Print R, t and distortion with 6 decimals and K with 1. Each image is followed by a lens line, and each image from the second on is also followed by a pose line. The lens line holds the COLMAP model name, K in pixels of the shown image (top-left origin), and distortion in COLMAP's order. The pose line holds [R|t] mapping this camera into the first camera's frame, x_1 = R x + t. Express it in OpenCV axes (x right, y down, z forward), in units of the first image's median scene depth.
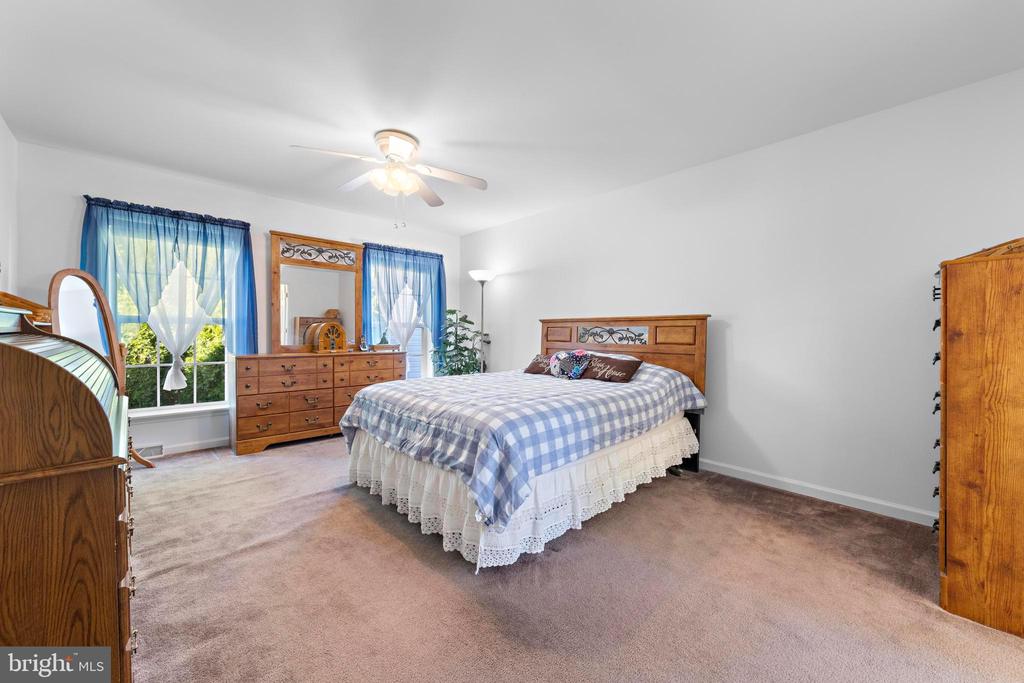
lens RADIAL K [[412.3, 0, 515.7], [0, 412.3, 343.1], [0, 0, 1]] dist [0.011544, -0.001812]
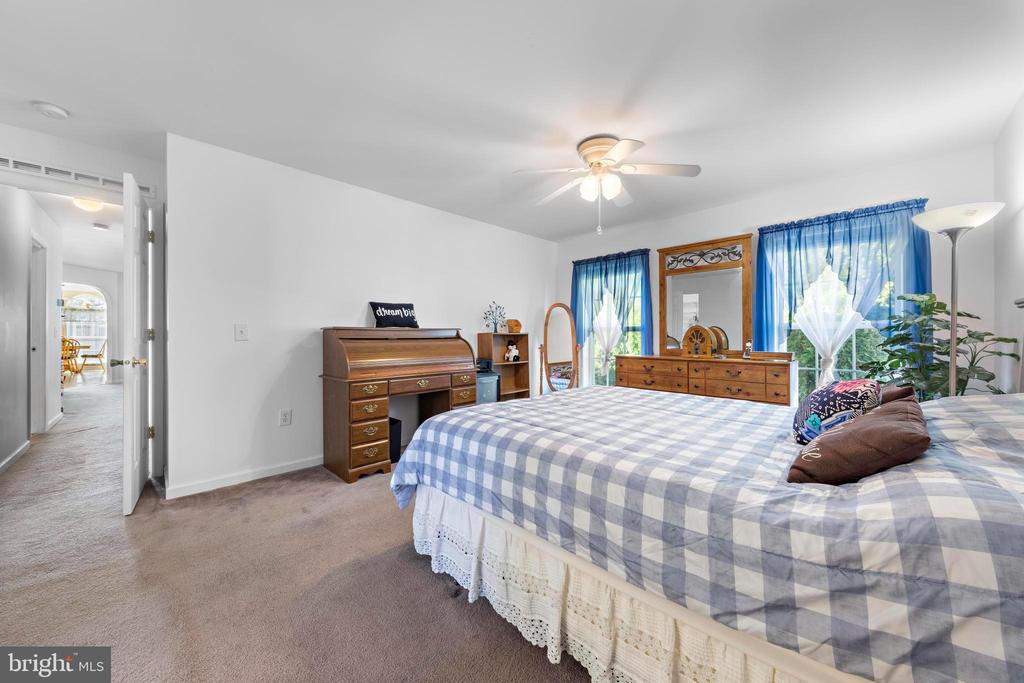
lens RADIAL K [[369.2, 0, 493.5], [0, 369.2, 331.7], [0, 0, 1]] dist [0.004666, -0.000211]
pose [[-0.017122, -0.014919, -0.999742, 0.435553], [-0.012306, 0.999816, -0.014710, -0.019357], [0.999778, 0.012051, -0.017303, 0.535256]]
